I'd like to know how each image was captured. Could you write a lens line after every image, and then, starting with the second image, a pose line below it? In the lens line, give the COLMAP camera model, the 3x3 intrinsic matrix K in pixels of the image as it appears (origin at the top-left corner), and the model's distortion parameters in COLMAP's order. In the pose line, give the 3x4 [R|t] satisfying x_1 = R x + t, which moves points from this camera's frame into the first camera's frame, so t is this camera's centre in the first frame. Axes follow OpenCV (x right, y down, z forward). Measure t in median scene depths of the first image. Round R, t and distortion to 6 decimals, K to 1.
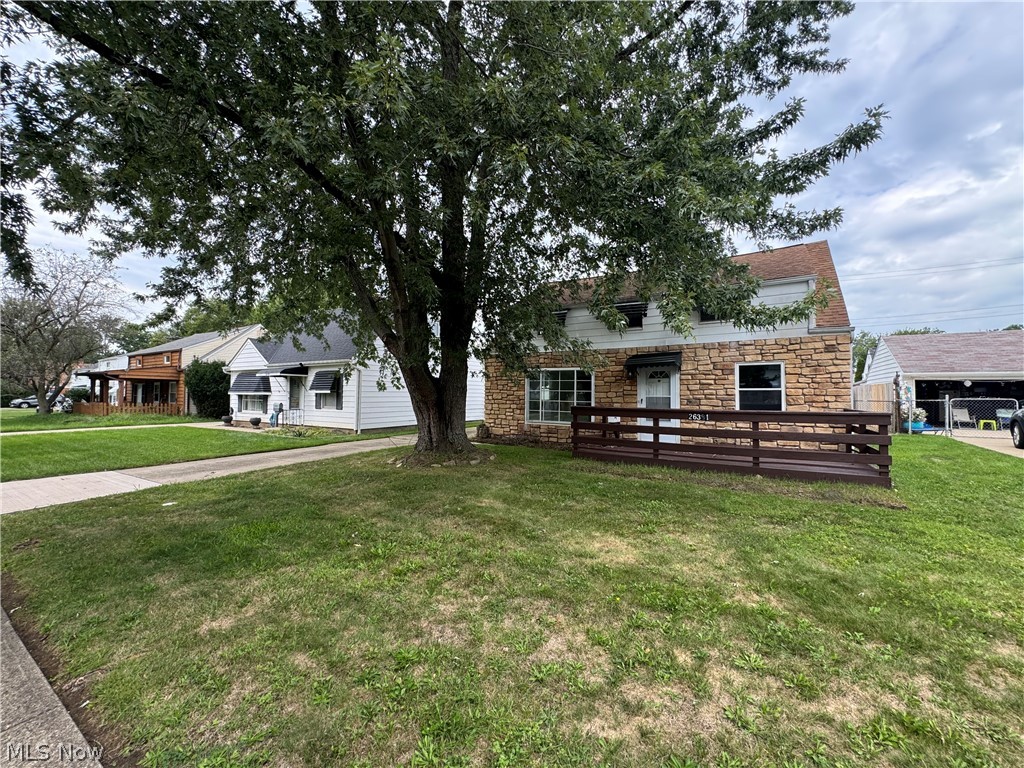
lens RADIAL K [[408.1, 0, 511.6], [0, 408.1, 383.9], [0, 0, 1]] dist [-0.002042, 0.000248]
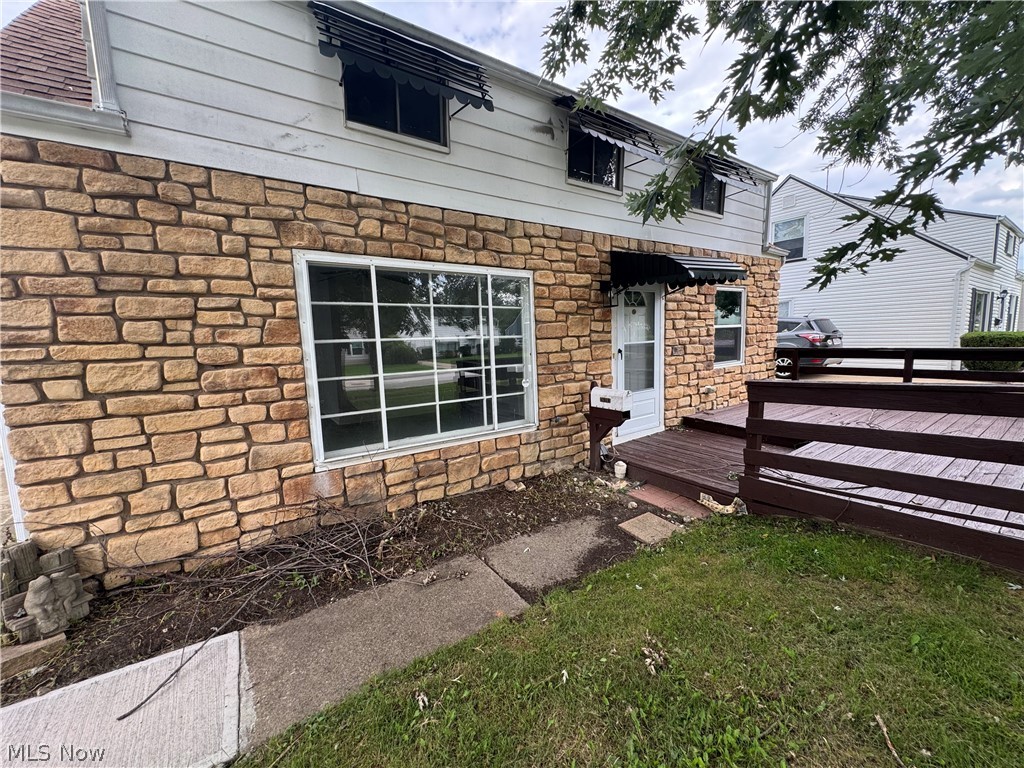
lens RADIAL K [[408.1, 0, 511.6], [0, 408.1, 383.9], [0, 0, 1]] dist [-0.002042, 0.000248]
pose [[0.400949, -0.126850, 0.907276, -0.148688], [0.012039, 0.991011, 0.133237, 0.010429], [-0.916021, -0.042499, 0.398872, 0.817751]]
